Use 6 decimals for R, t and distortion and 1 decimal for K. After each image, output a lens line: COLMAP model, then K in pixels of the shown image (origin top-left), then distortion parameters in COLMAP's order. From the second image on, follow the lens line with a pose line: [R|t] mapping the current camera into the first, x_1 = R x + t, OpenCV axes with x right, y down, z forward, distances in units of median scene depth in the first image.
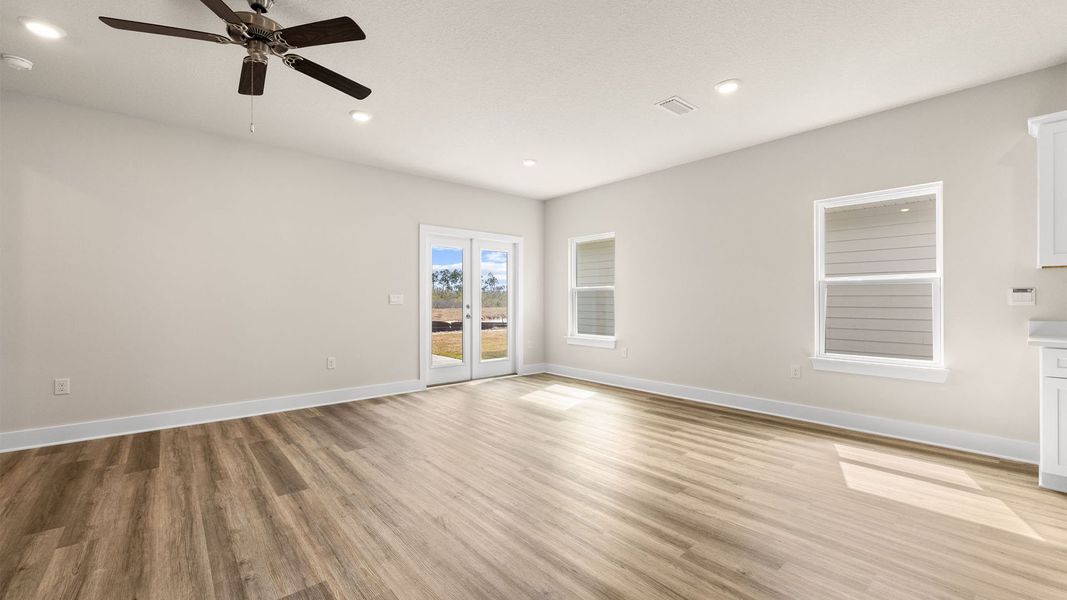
lens RADIAL K [[428.2, 0, 537.8], [0, 428.2, 302.2], [0, 0, 1]] dist [-0.000634, 0.000180]
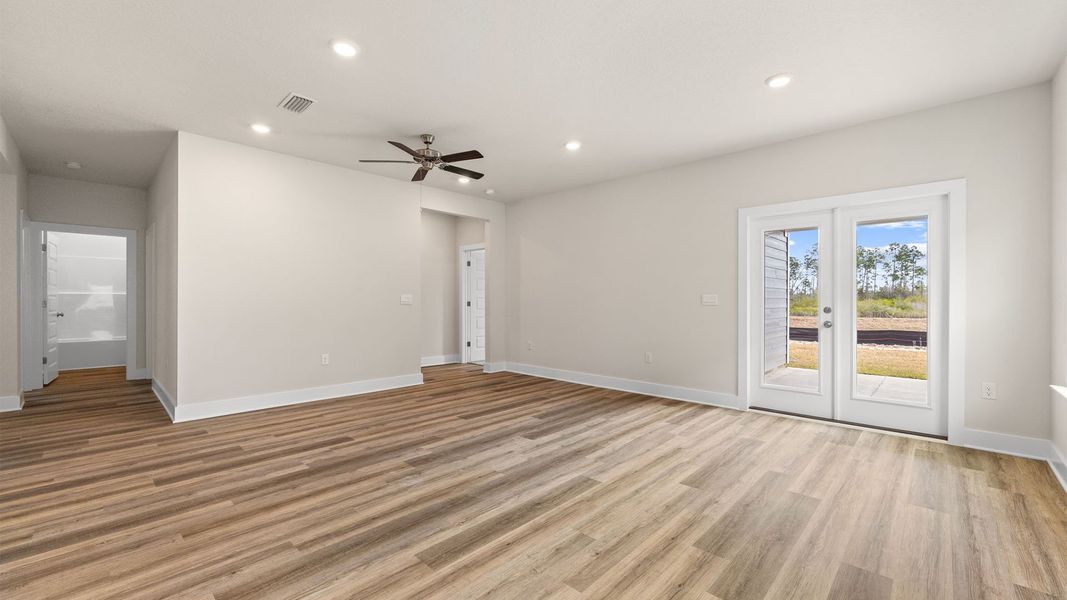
lens RADIAL K [[428.2, 0, 537.8], [0, 428.2, 302.2], [0, 0, 1]] dist [-0.000634, 0.000180]
pose [[0.103831, 0.003821, -0.994588, 0.813414], [-0.005557, 0.999979, 0.003262, -0.003479], [0.994579, 0.005188, 0.103850, 0.840704]]
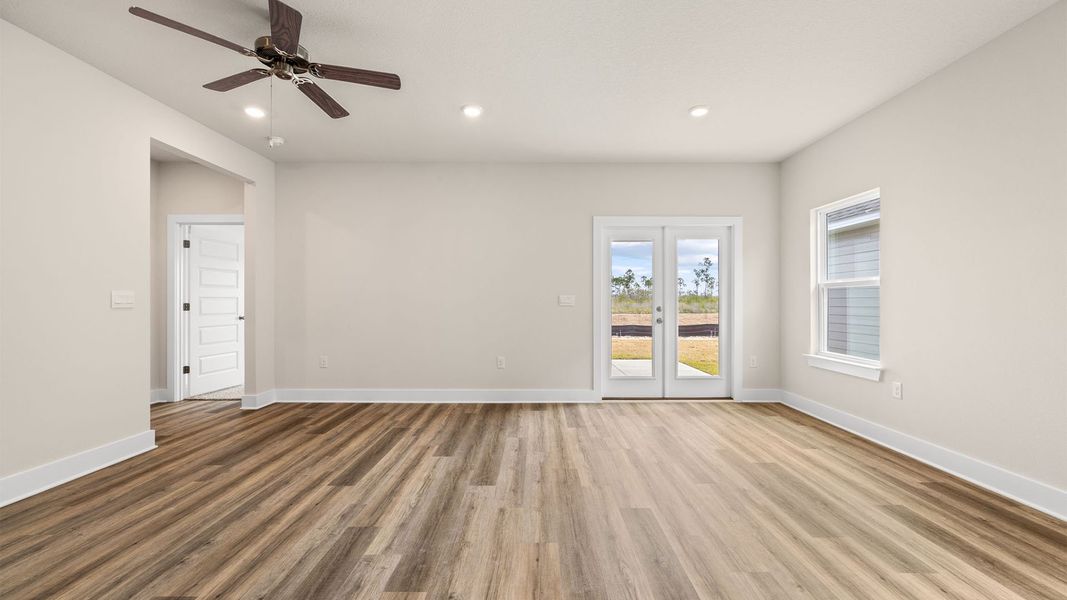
lens RADIAL K [[427.7, 0, 537.7], [0, 427.7, 298.7], [0, 0, 1]] dist [-0.002252, 0.000316]
pose [[0.754179, -0.005310, -0.656647, 0.357032], [-0.002528, 0.999936, -0.010989, 0.000705], [0.656664, 0.009947, 0.754118, 0.397839]]
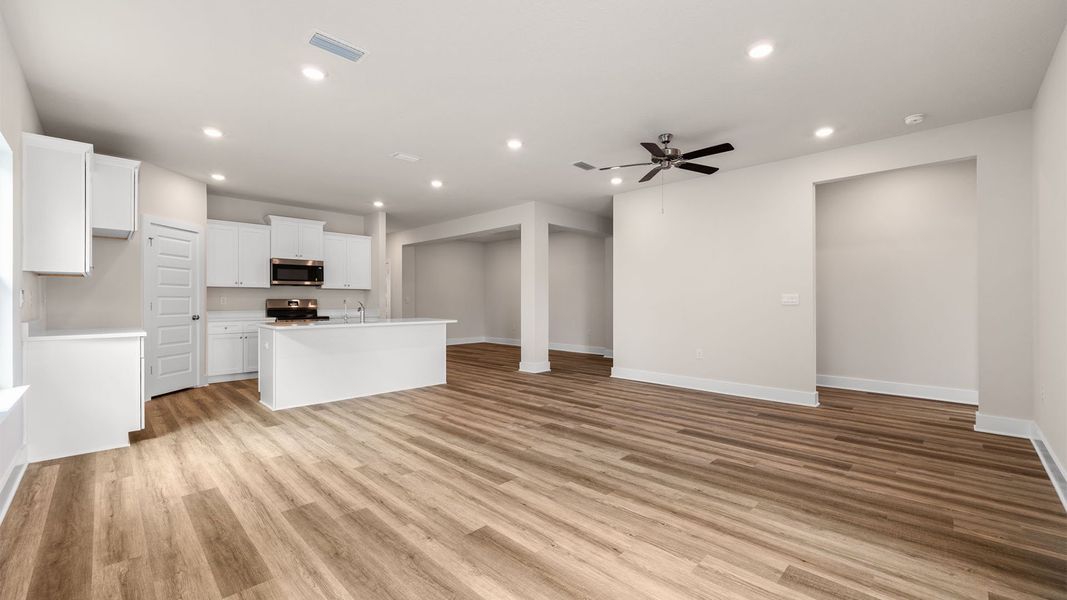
lens RADIAL K [[428.2, 0, 537.8], [0, 428.2, 302.2], [0, 0, 1]] dist [-0.000634, 0.000180]
pose [[-0.996823, 0.004447, -0.079520, 0.027779], [0.004008, 0.999976, 0.005676, -0.006919], [0.079544, 0.005339, -0.996817, 1.830762]]
